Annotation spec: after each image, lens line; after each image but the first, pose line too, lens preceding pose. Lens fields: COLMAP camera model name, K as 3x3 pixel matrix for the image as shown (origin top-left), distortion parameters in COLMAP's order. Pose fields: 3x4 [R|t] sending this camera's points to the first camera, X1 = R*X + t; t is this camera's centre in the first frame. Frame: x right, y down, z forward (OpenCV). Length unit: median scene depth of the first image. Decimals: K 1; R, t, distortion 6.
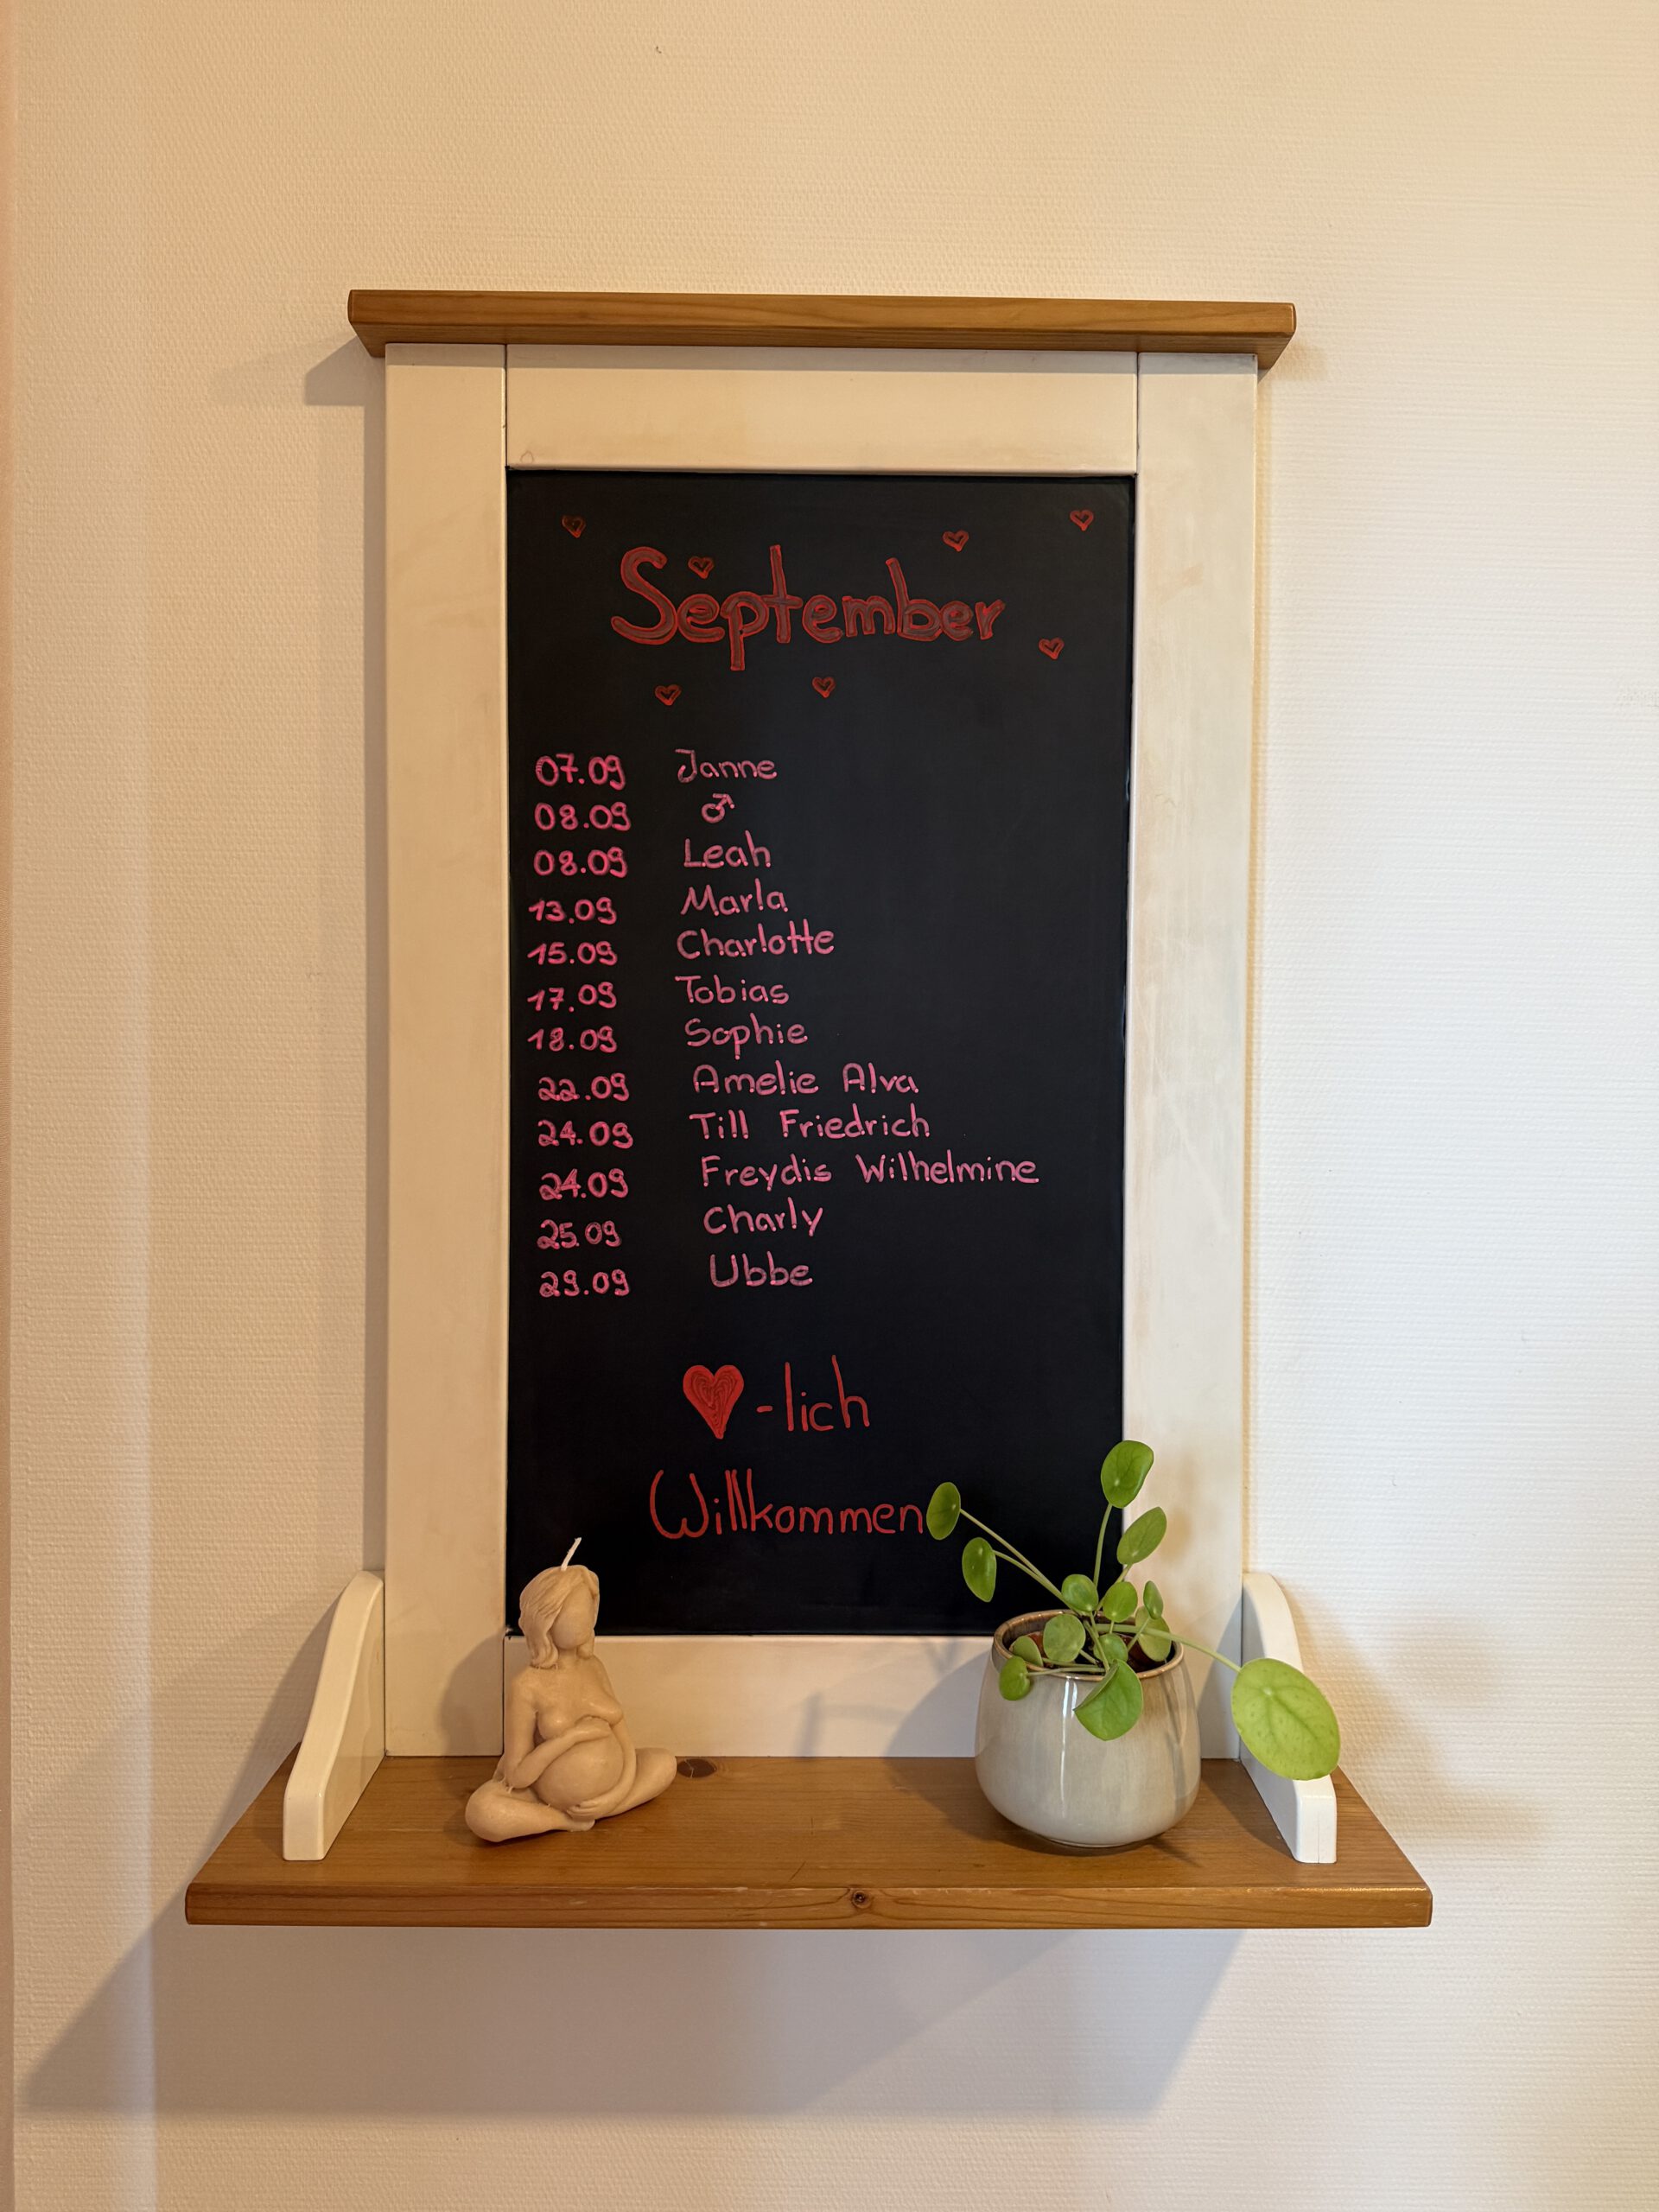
lens RADIAL K [[1591.0, 0, 834.8], [0, 1591.0, 1110.6], [0, 0, 1]] dist [-0.018057, 0.007254]
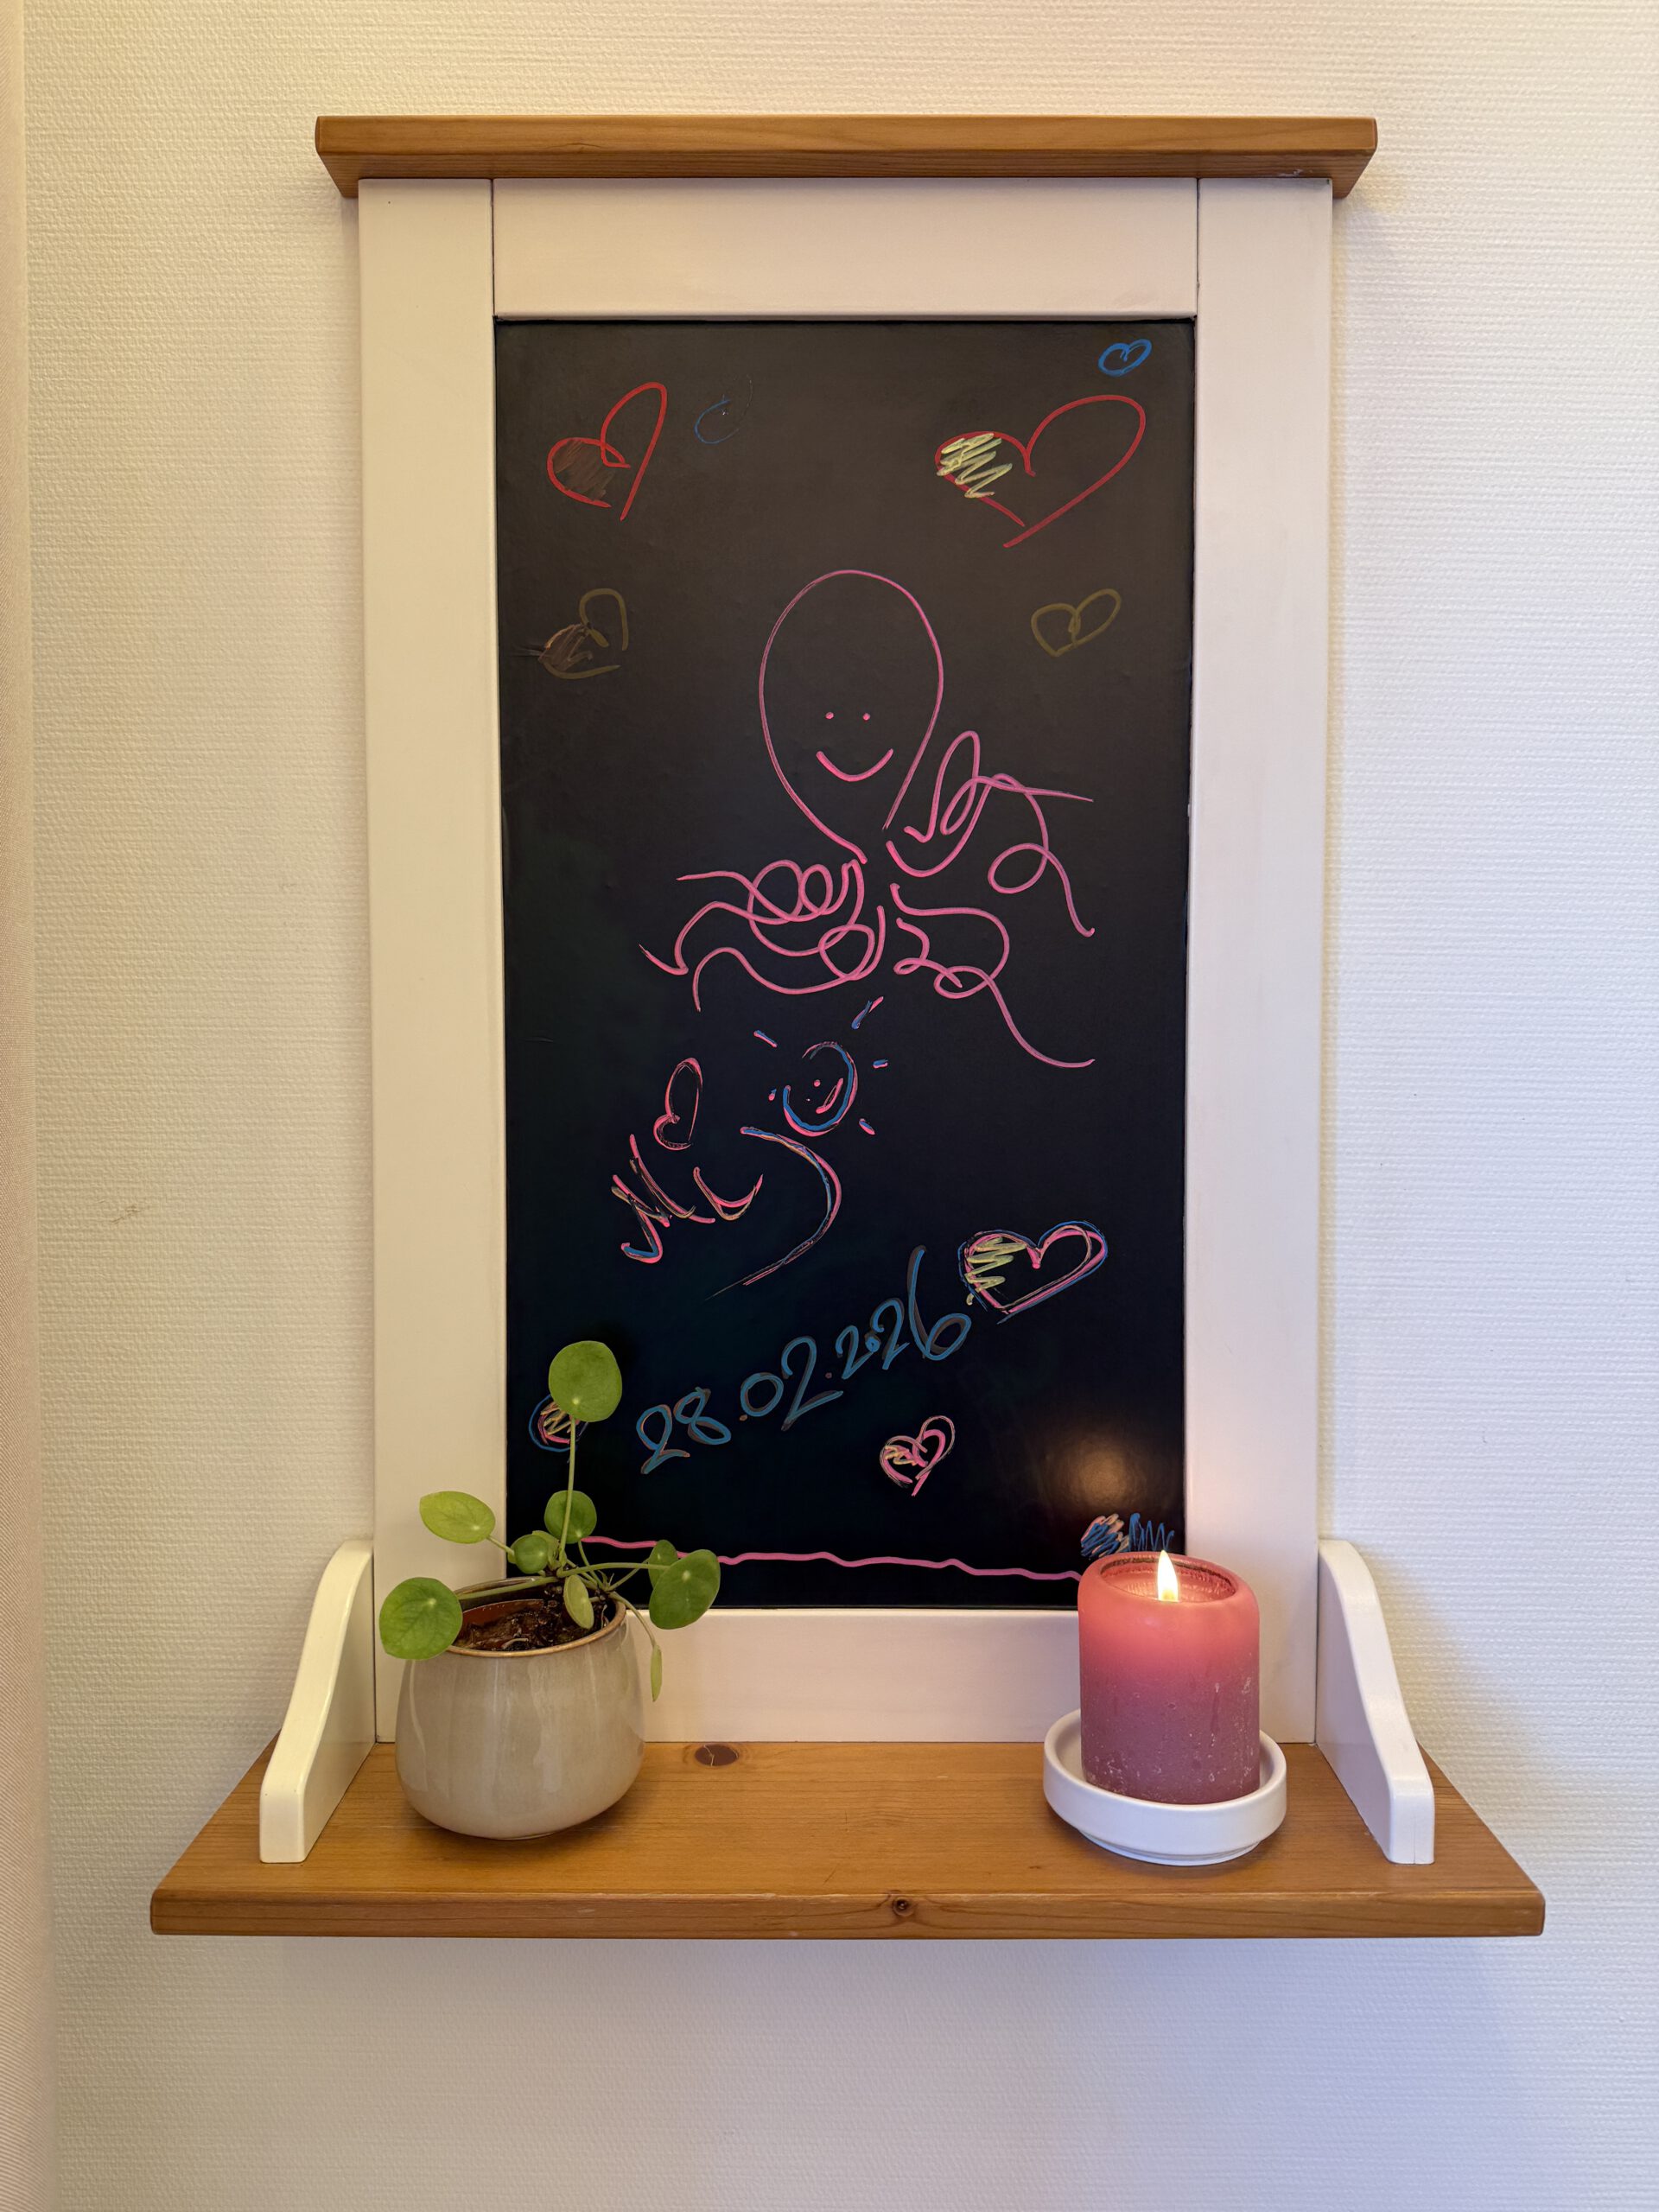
lens RADIAL K [[1591.0, 0, 826.4], [0, 1591.0, 1100.0], [0, 0, 1]] dist [-0.018057, 0.007254]
pose [[0.999897, -0.006962, -0.012536, -0.010677], [0.007161, 0.999847, 0.015935, 0.025209], [0.012423, -0.016024, 0.999794, 0.099285]]
